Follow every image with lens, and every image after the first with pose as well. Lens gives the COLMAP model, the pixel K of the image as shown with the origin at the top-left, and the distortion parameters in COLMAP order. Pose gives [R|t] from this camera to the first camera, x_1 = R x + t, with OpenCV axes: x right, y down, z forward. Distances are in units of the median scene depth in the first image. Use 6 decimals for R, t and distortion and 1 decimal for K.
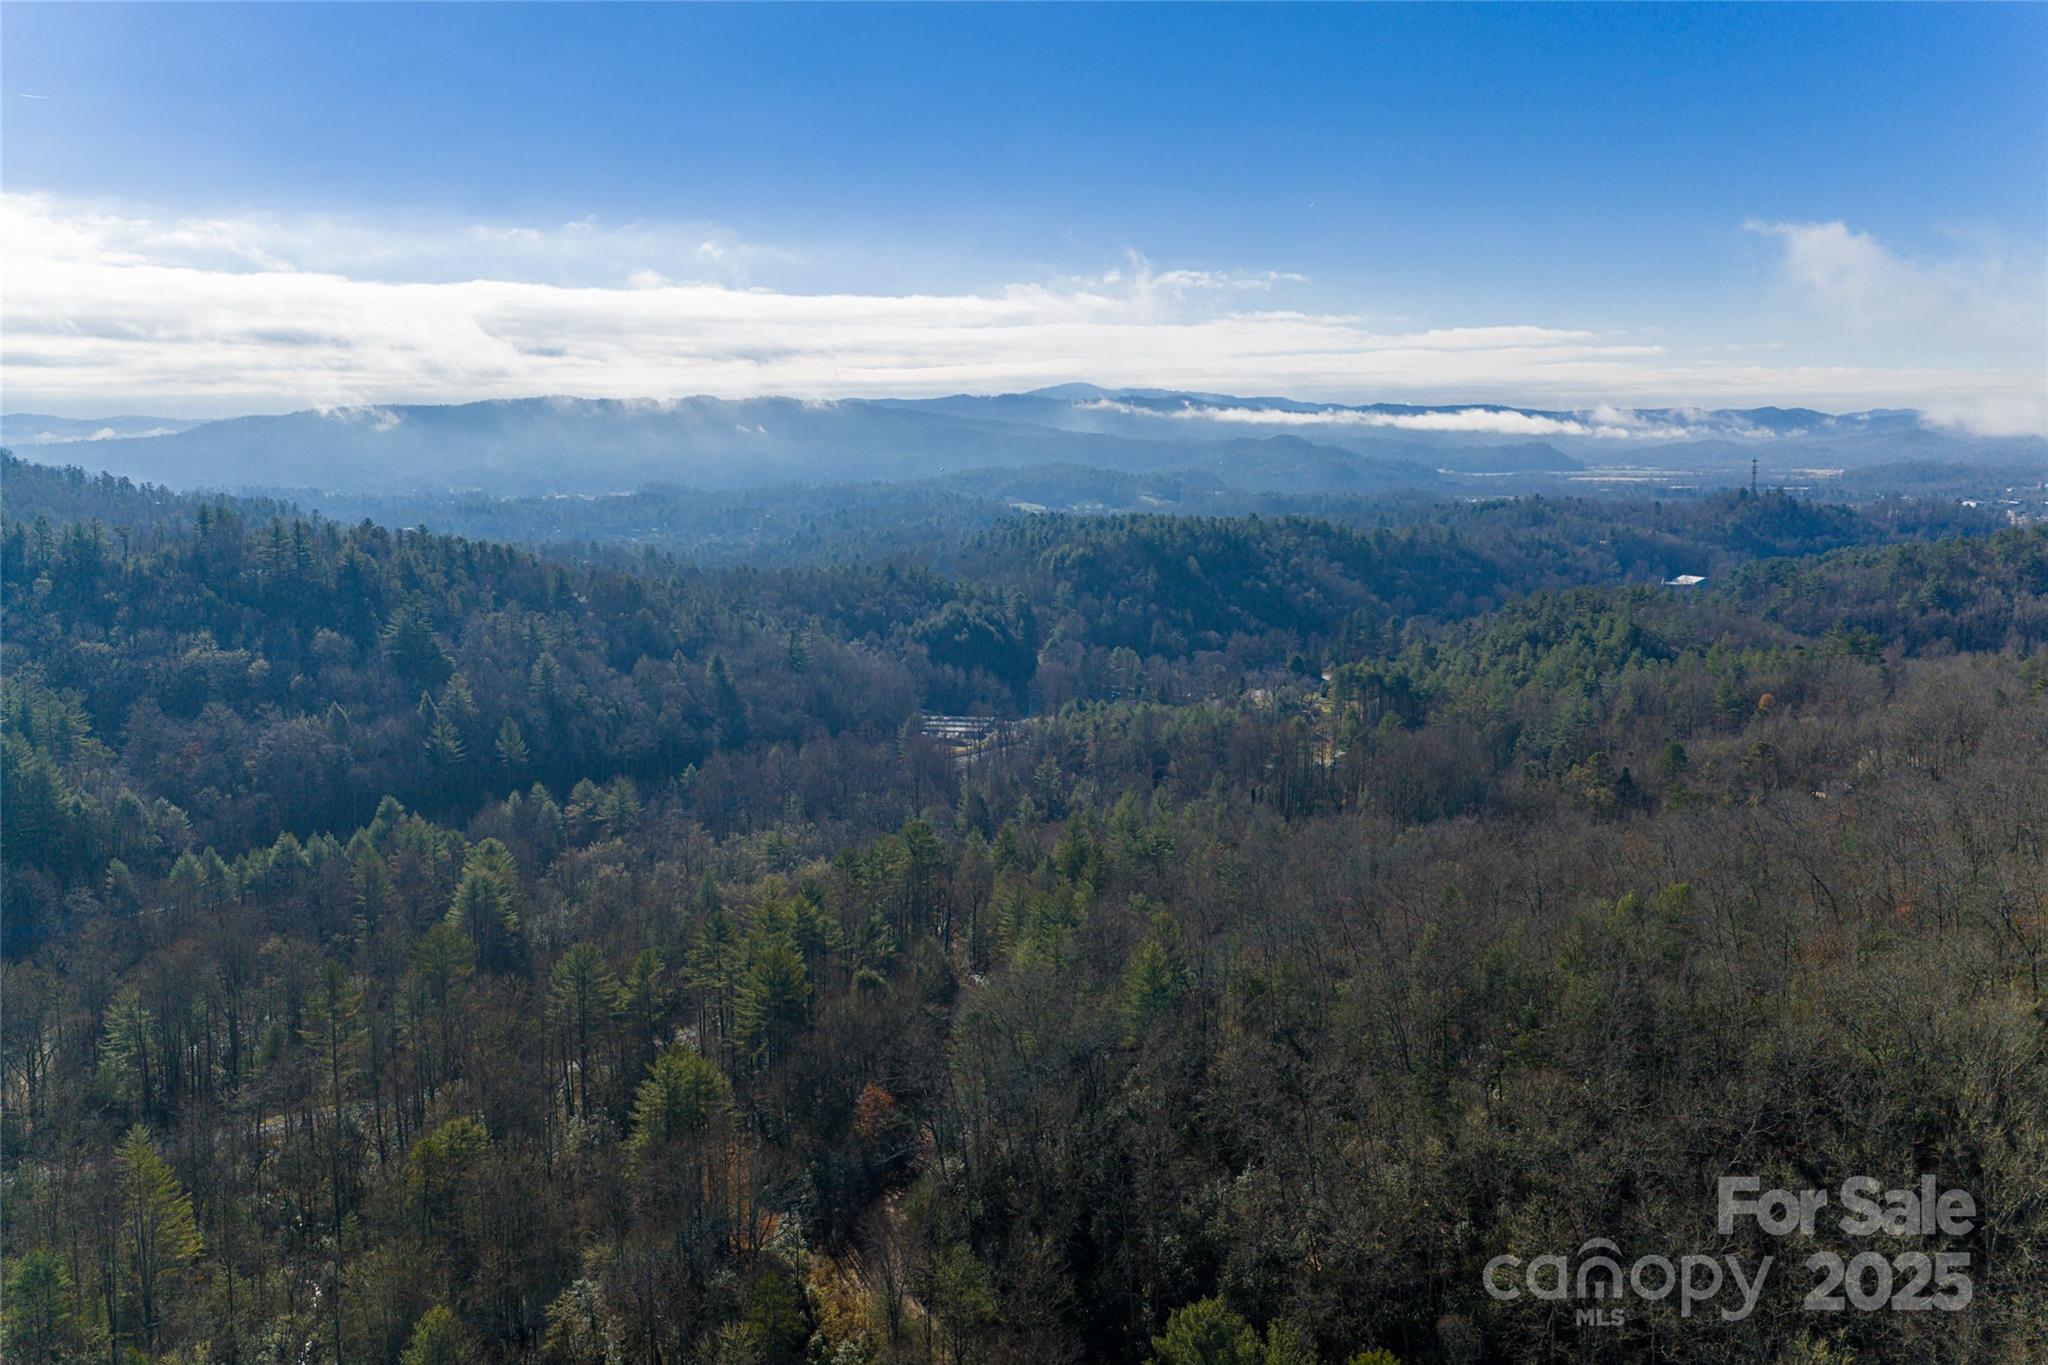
lens RADIAL K [[1709.4, 0, 1024.0], [0, 1709.4, 682.5], [0, 0, 1]] dist [0.015725, -0.017951]
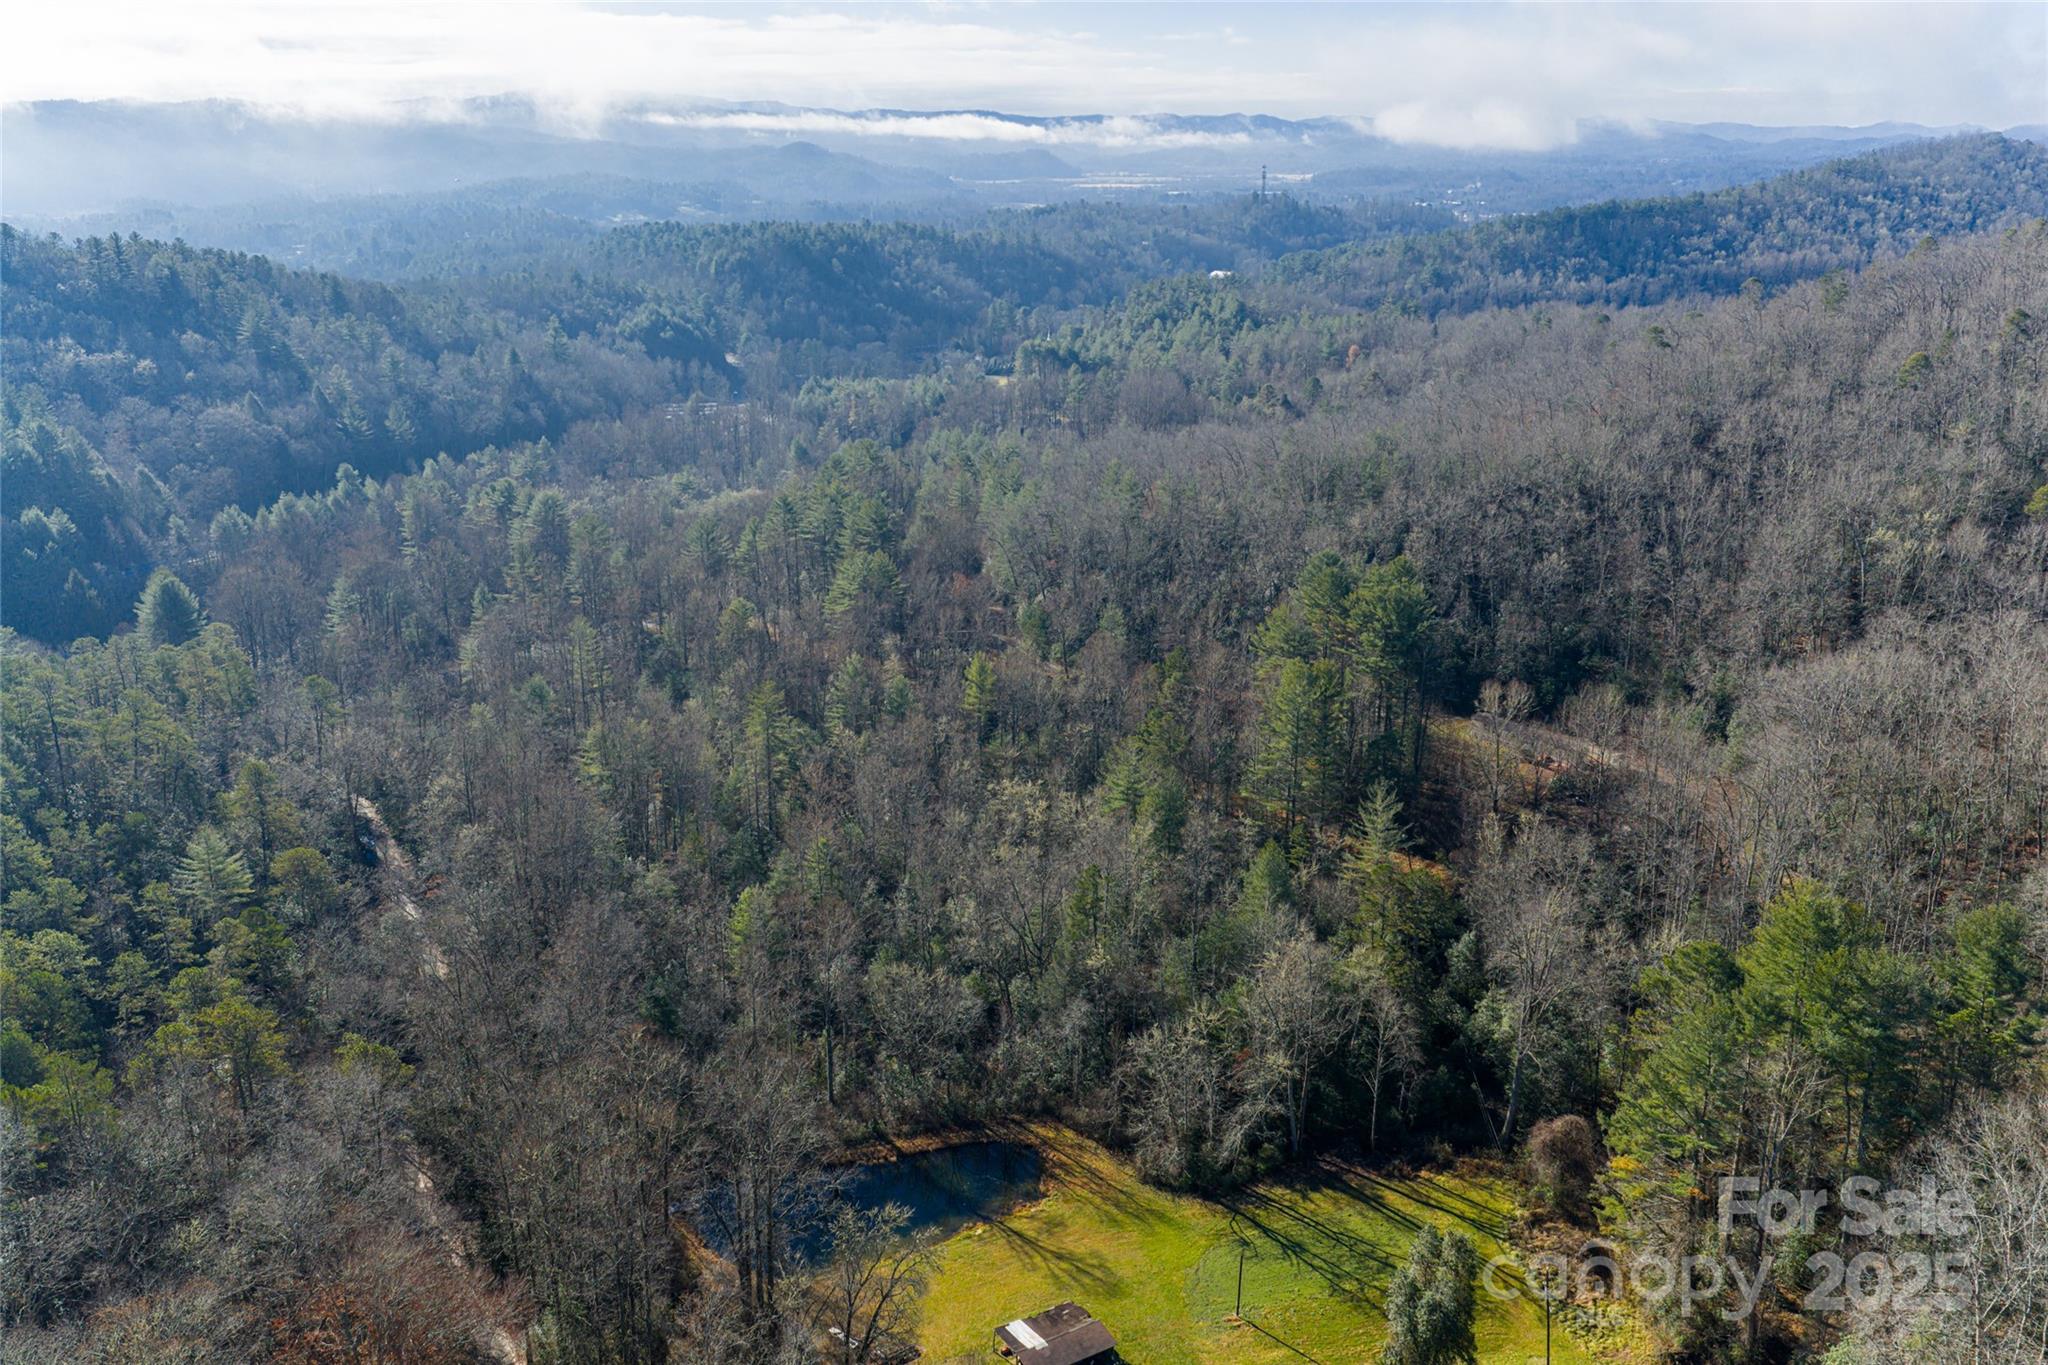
lens RADIAL K [[1709.4, 0, 1024.0], [0, 1709.4, 682.5], [0, 0, 1]] dist [0.015725, -0.017951]
pose [[0.956926, -0.089415, 0.276219, -0.131396], [0.043530, 0.984826, 0.167995, 0.018358], [-0.287049, -0.148735, 0.946298, -0.151316]]
